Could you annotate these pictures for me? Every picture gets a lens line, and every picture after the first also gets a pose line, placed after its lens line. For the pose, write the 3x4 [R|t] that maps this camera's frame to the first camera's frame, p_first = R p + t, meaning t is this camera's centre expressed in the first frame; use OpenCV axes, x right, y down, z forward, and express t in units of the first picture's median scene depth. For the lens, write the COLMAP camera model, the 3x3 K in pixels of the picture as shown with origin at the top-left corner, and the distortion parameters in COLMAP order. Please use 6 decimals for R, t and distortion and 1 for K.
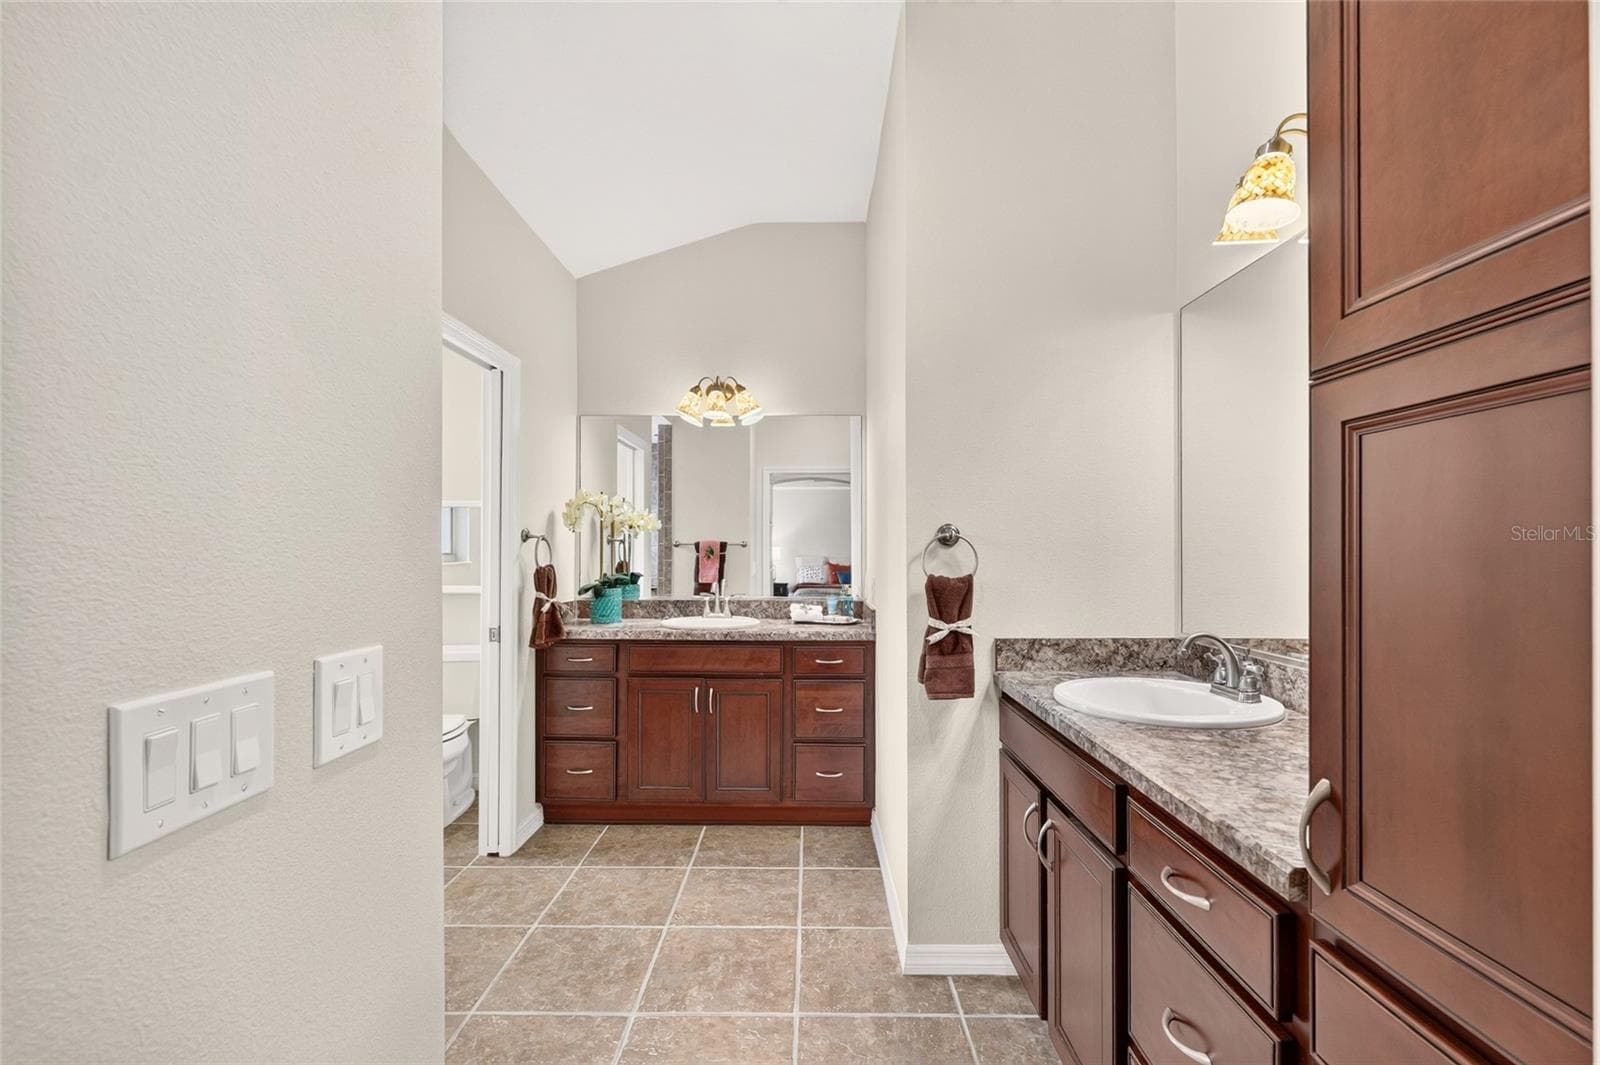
lens RADIAL K [[781.9, 0, 802.9], [0, 781.9, 539.1], [0, 0, 1]] dist [0.000232, 0.000262]
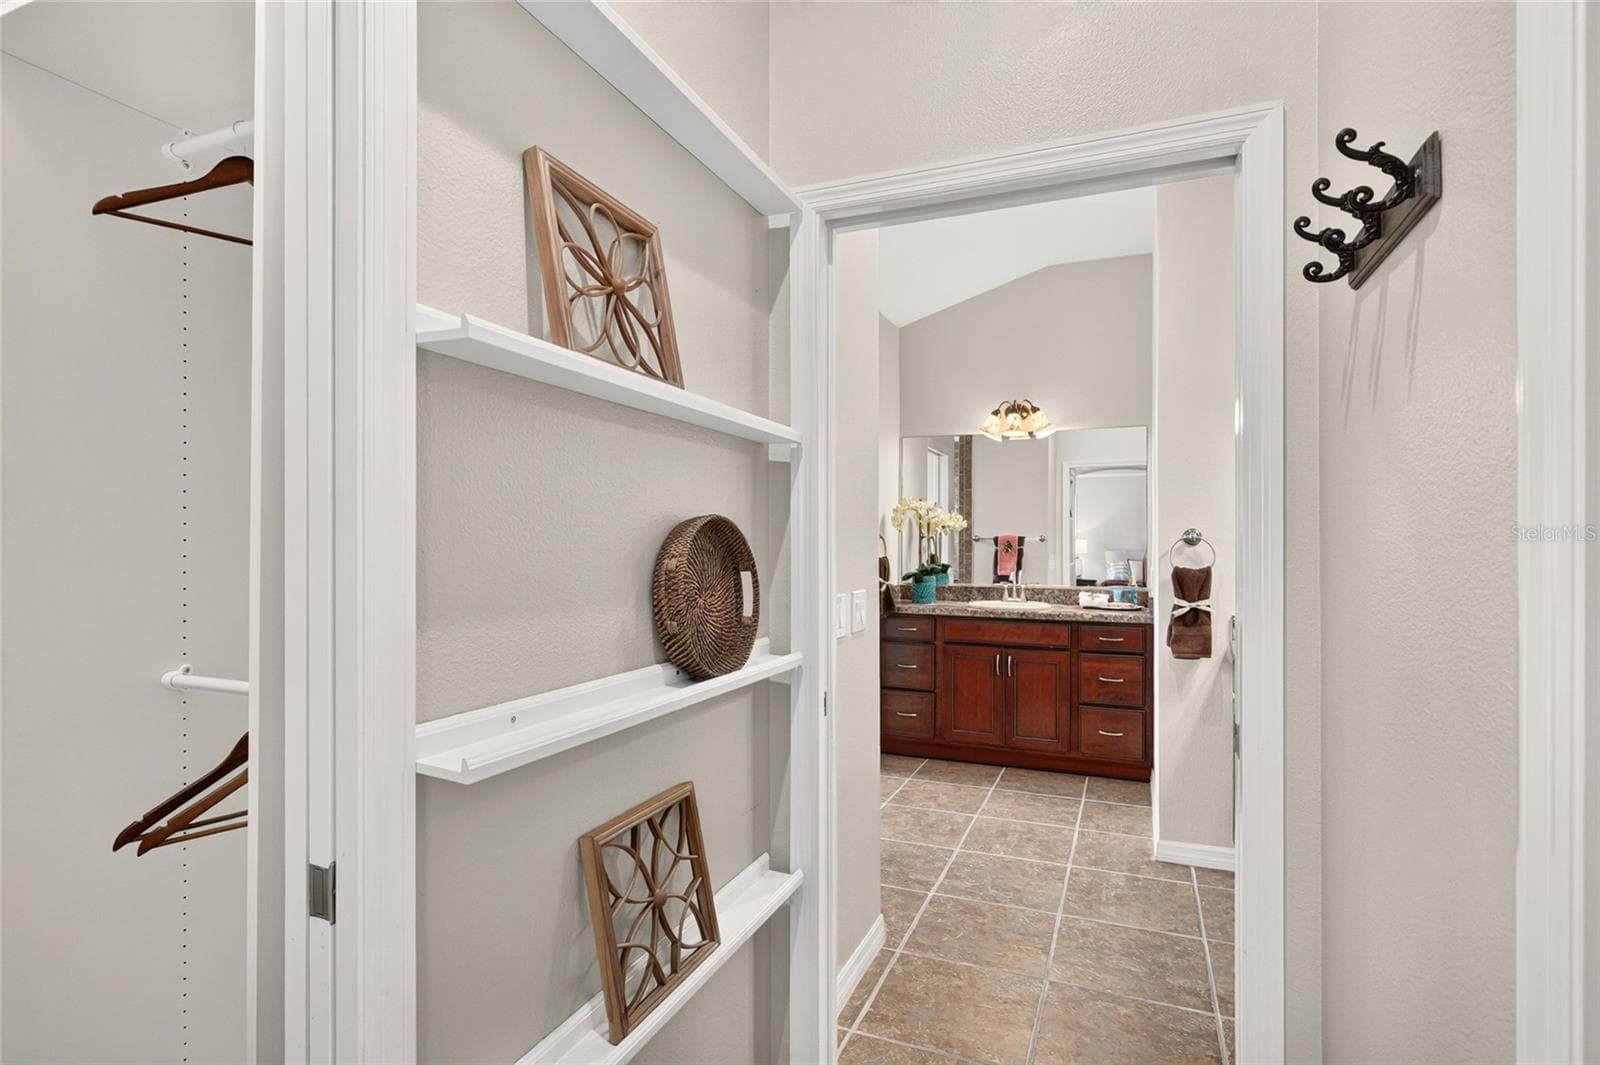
lens RADIAL K [[781.9, 0, 802.9], [0, 781.9, 539.1], [0, 0, 1]] dist [0.000232, 0.000262]
pose [[0.930427, 0.000393, -0.366478, 0.031937], [0.002887, 0.999961, 0.008402, -0.008013], [0.366467, -0.008876, 0.930389, -0.269068]]
